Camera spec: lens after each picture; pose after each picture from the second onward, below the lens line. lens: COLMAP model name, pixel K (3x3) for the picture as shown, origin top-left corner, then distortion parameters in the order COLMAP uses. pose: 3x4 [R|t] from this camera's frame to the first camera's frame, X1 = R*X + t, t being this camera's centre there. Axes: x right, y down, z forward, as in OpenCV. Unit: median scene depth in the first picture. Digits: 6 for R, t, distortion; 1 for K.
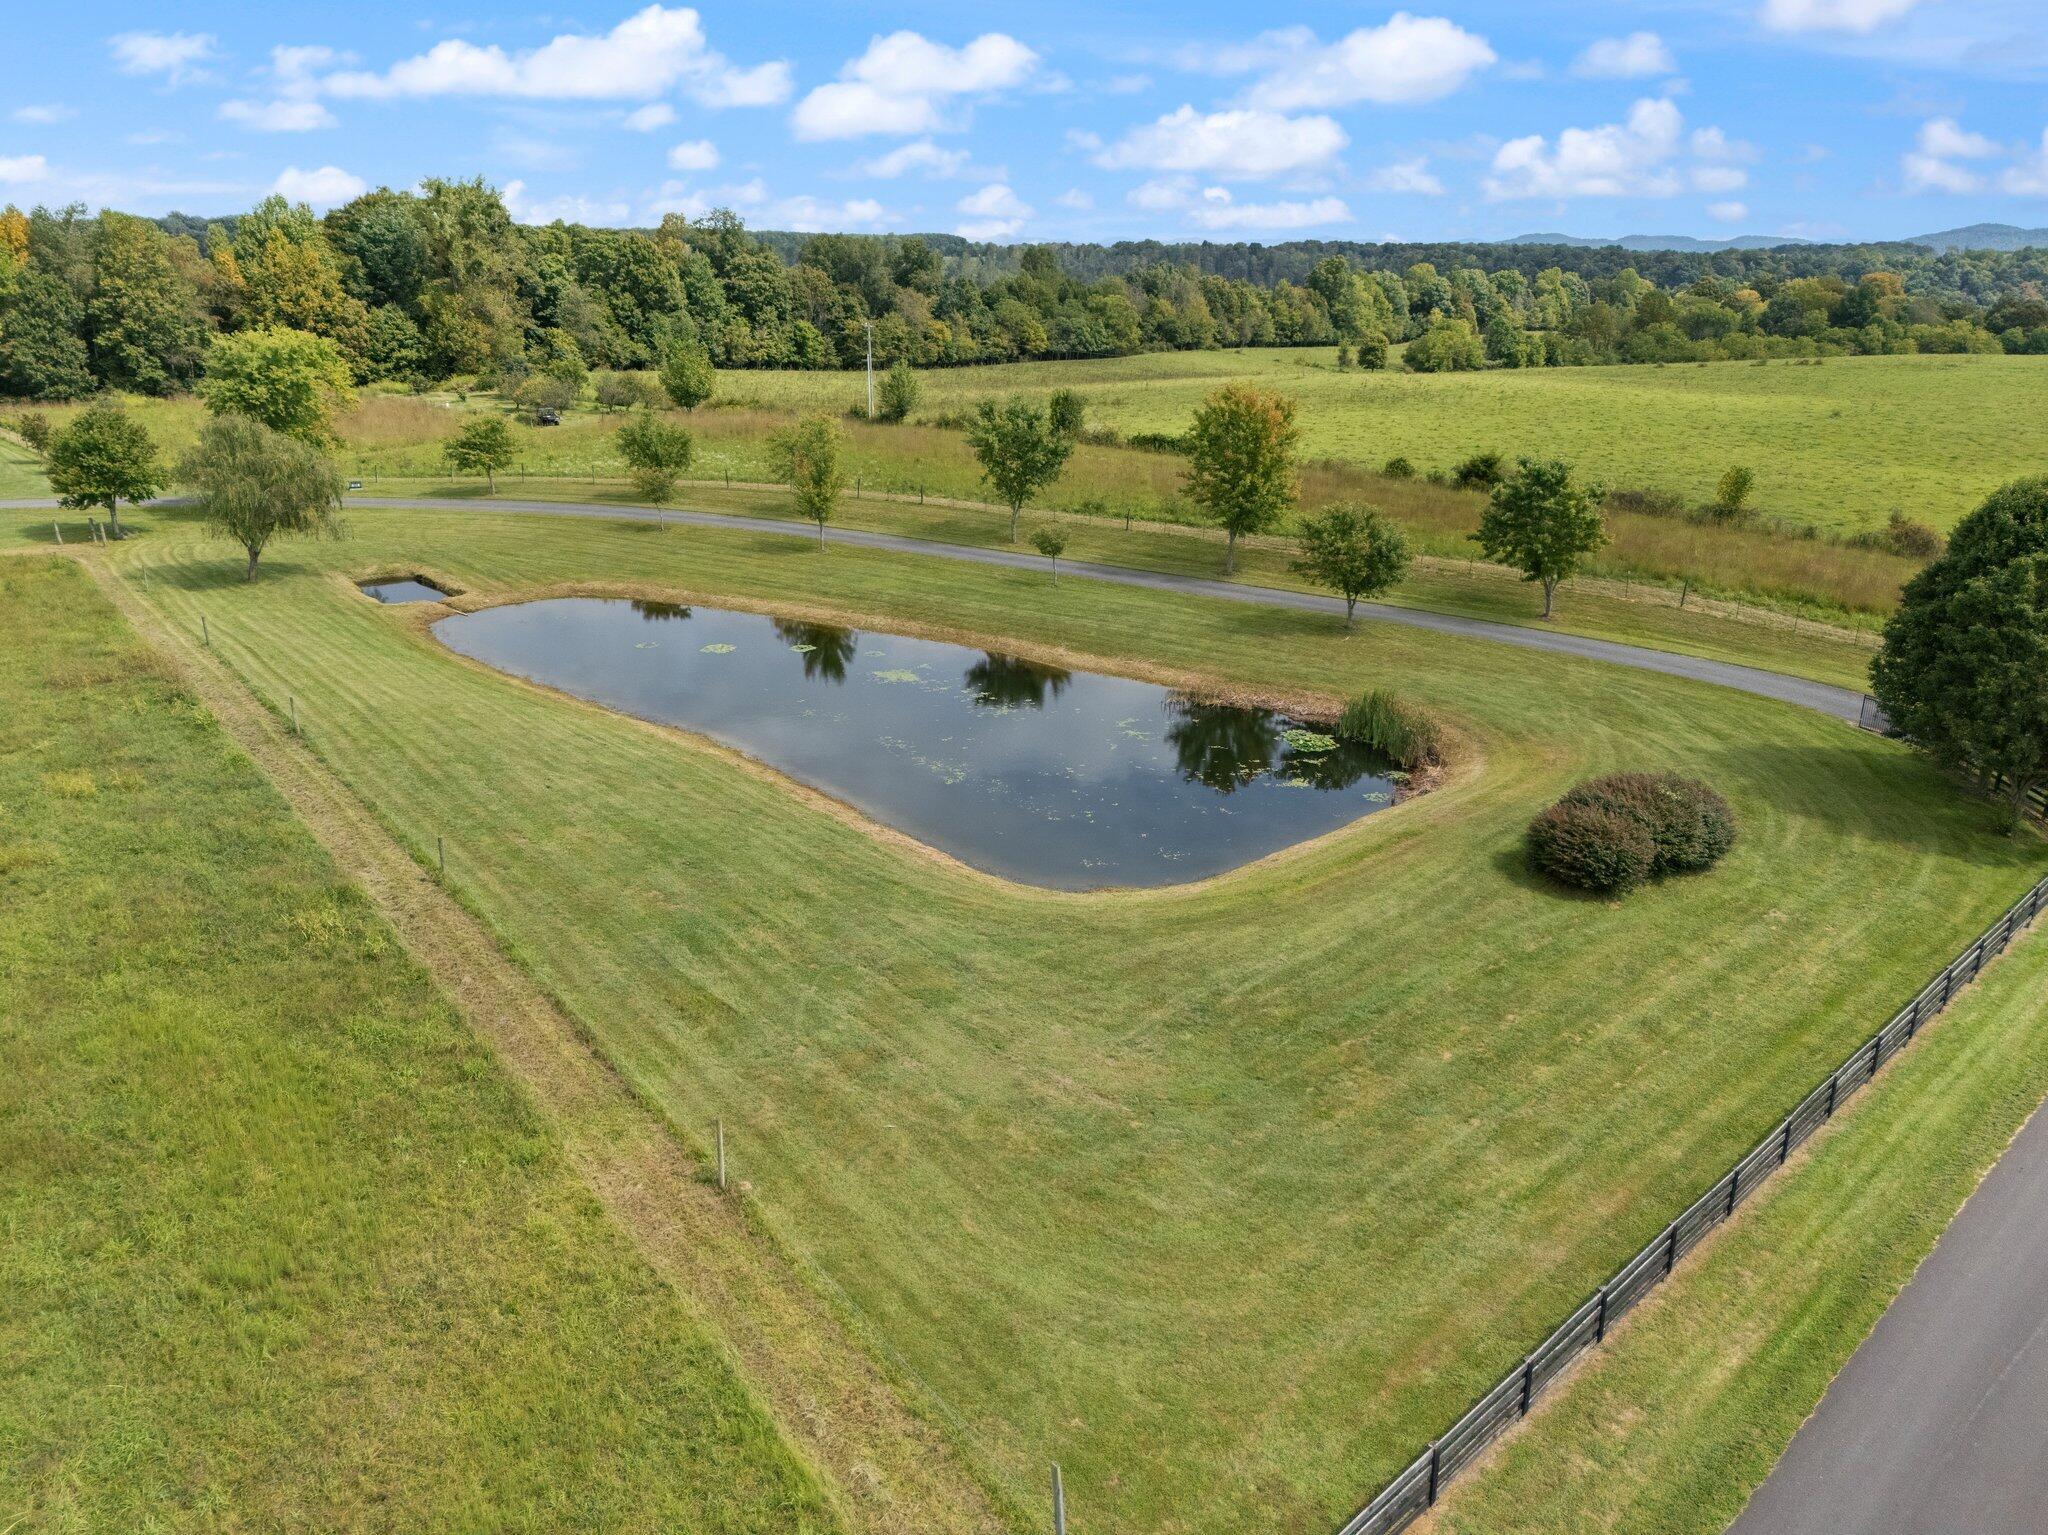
lens RADIAL K [[1524.8, 0, 1024.0], [0, 1524.8, 767.5], [0, 0, 1]] dist [0.050634, -0.028323]
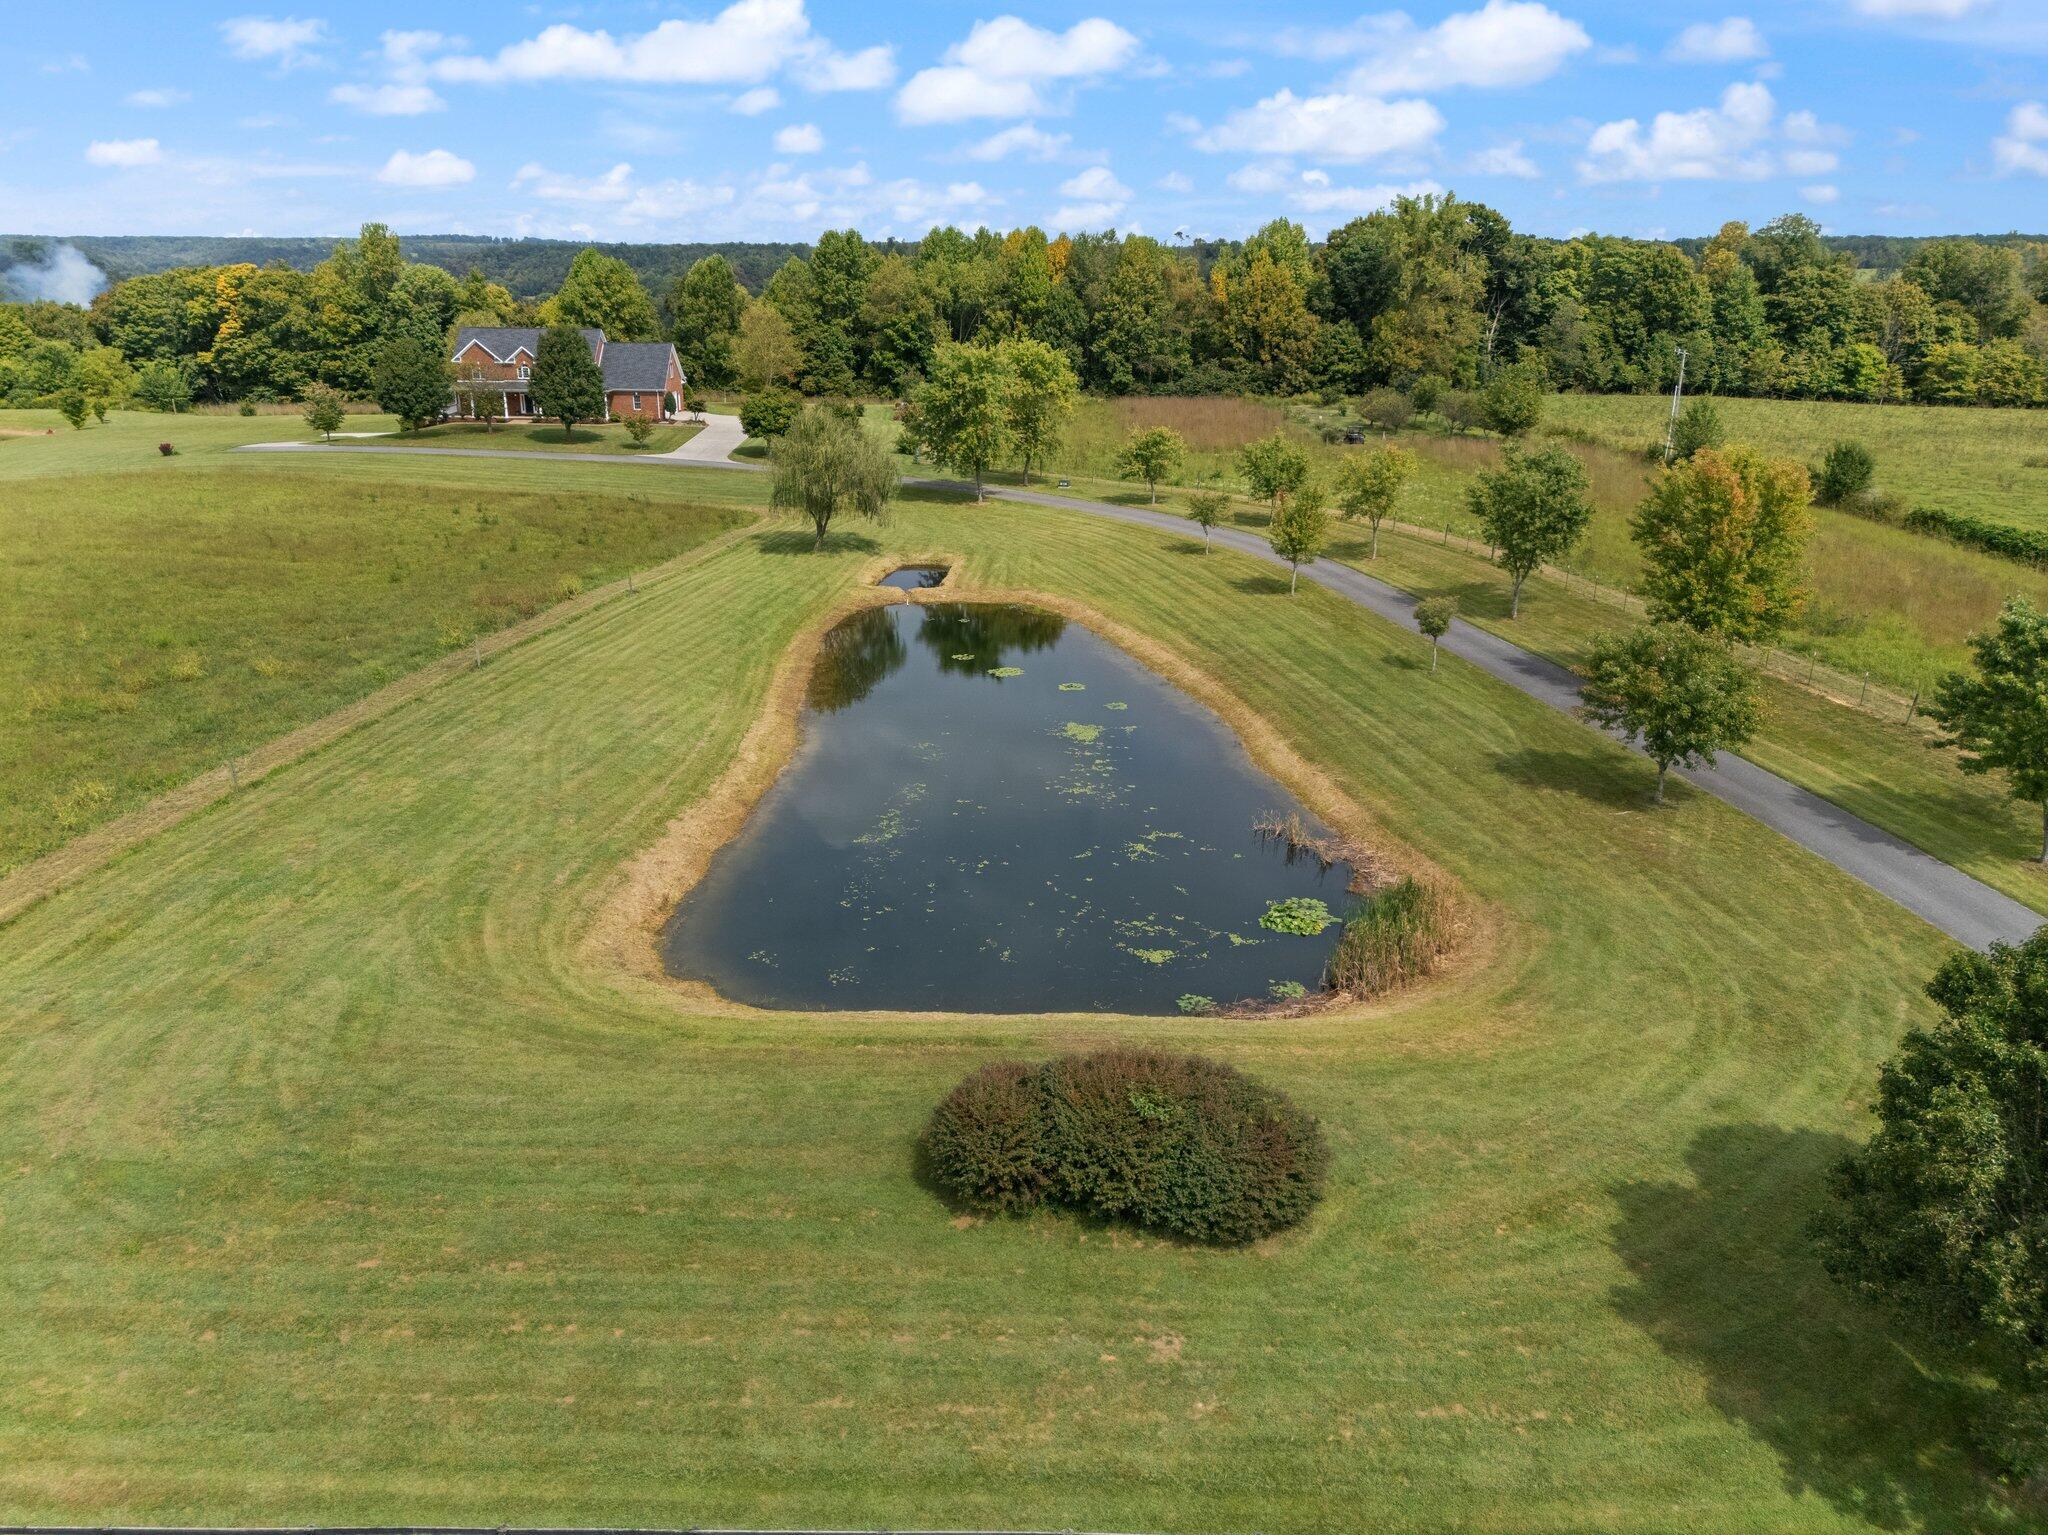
lens RADIAL K [[1524.8, 0, 1024.0], [0, 1524.8, 767.5], [0, 0, 1]] dist [0.050634, -0.028323]
pose [[0.714762, 0.217950, -0.664539, 0.192453], [-0.223819, 0.971513, 0.077895, -0.039351], [0.662586, 0.093060, 0.743182, 0.115414]]
